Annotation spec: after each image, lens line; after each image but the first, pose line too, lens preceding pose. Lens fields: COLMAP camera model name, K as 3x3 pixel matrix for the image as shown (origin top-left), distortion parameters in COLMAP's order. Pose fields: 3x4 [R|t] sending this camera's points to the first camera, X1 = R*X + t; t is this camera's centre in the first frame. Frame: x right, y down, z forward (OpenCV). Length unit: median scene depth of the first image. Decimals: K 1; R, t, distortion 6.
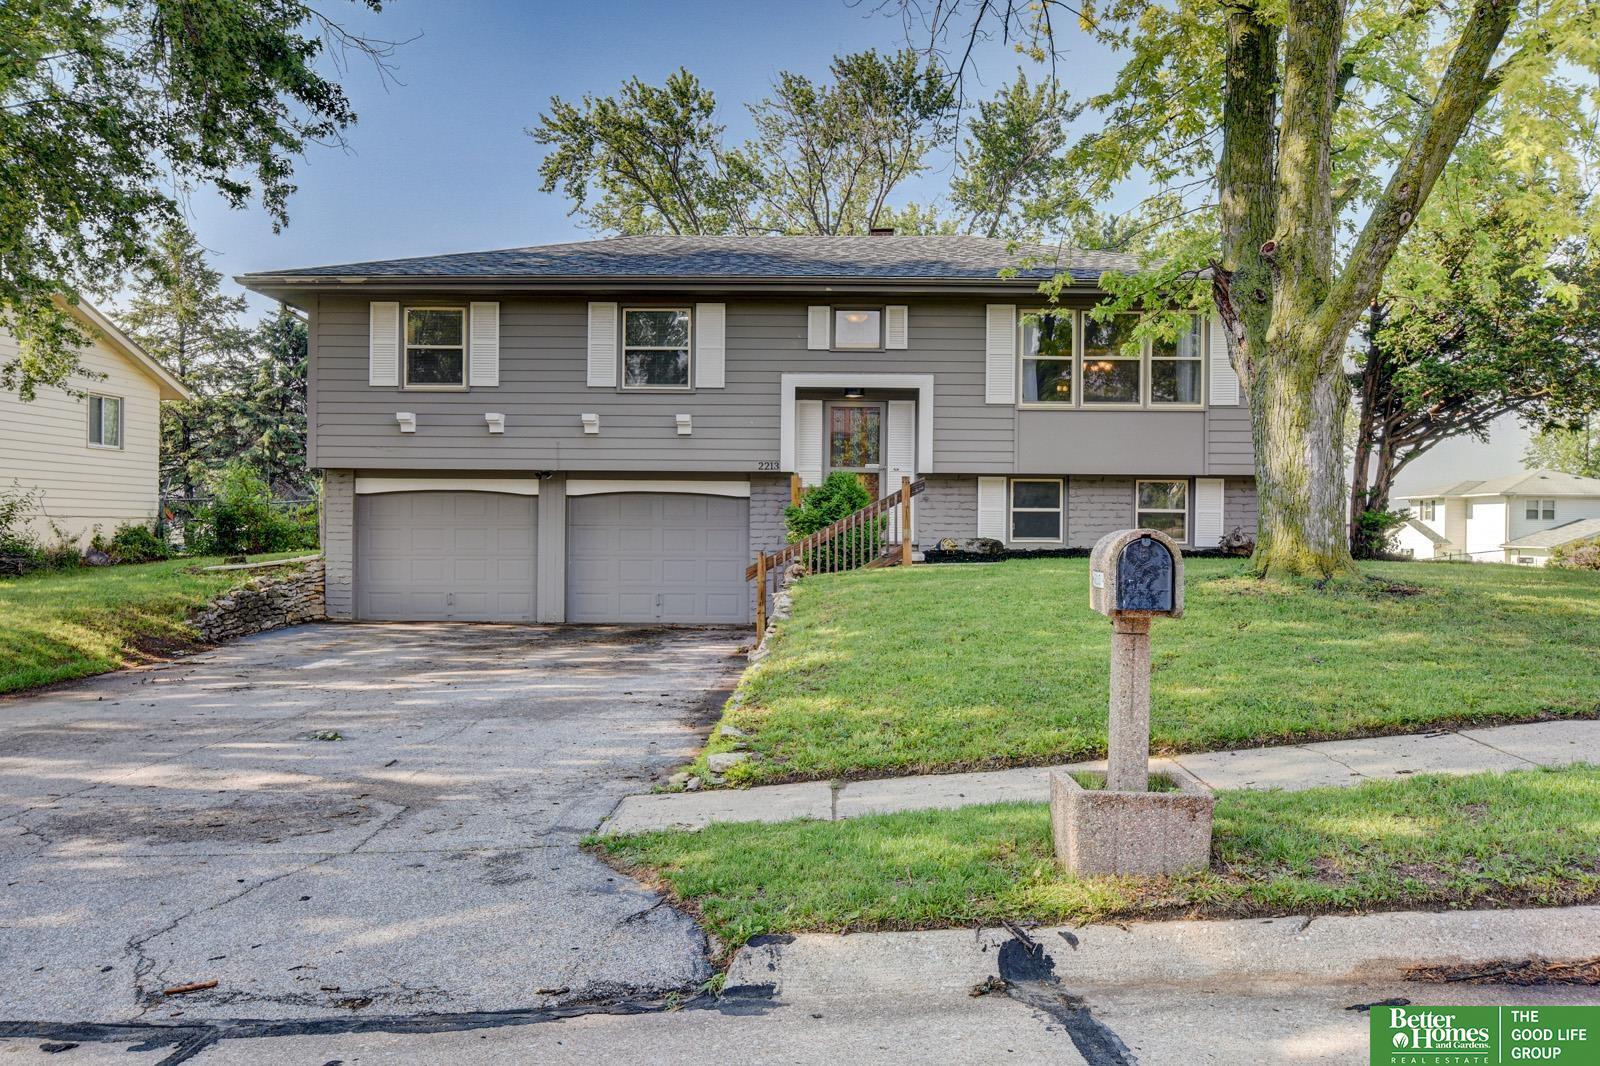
lens RADIAL K [[1325.7, 0, 734.4], [0, 1325.7, 502.9], [0, 0, 1]] dist [-0.028847, -0.001649]
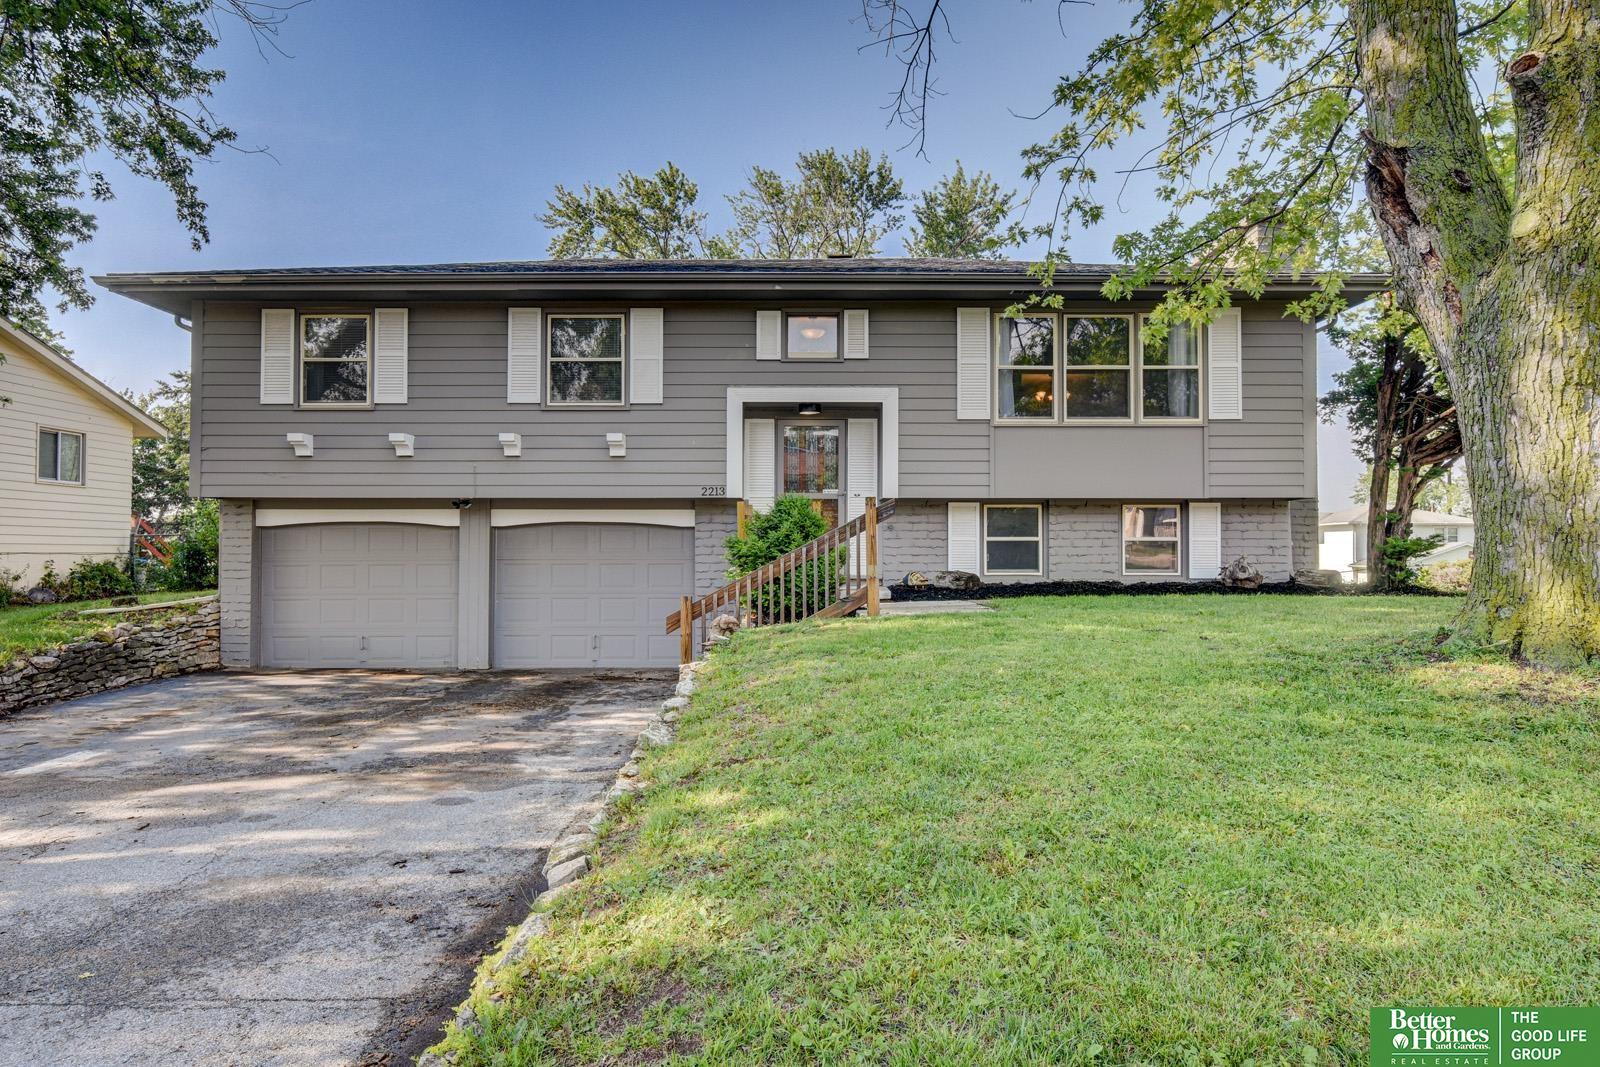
lens RADIAL K [[994.5, 0, 762.8], [0, 994.5, 509.9], [0, 0, 1]] dist [-0.007980, -0.000249]
pose [[0.999550, -0.006671, 0.029234, 0.039019], [0.007412, 0.999652, -0.025324, 0.001399], [-0.029055, 0.025529, 0.999252, 0.333139]]
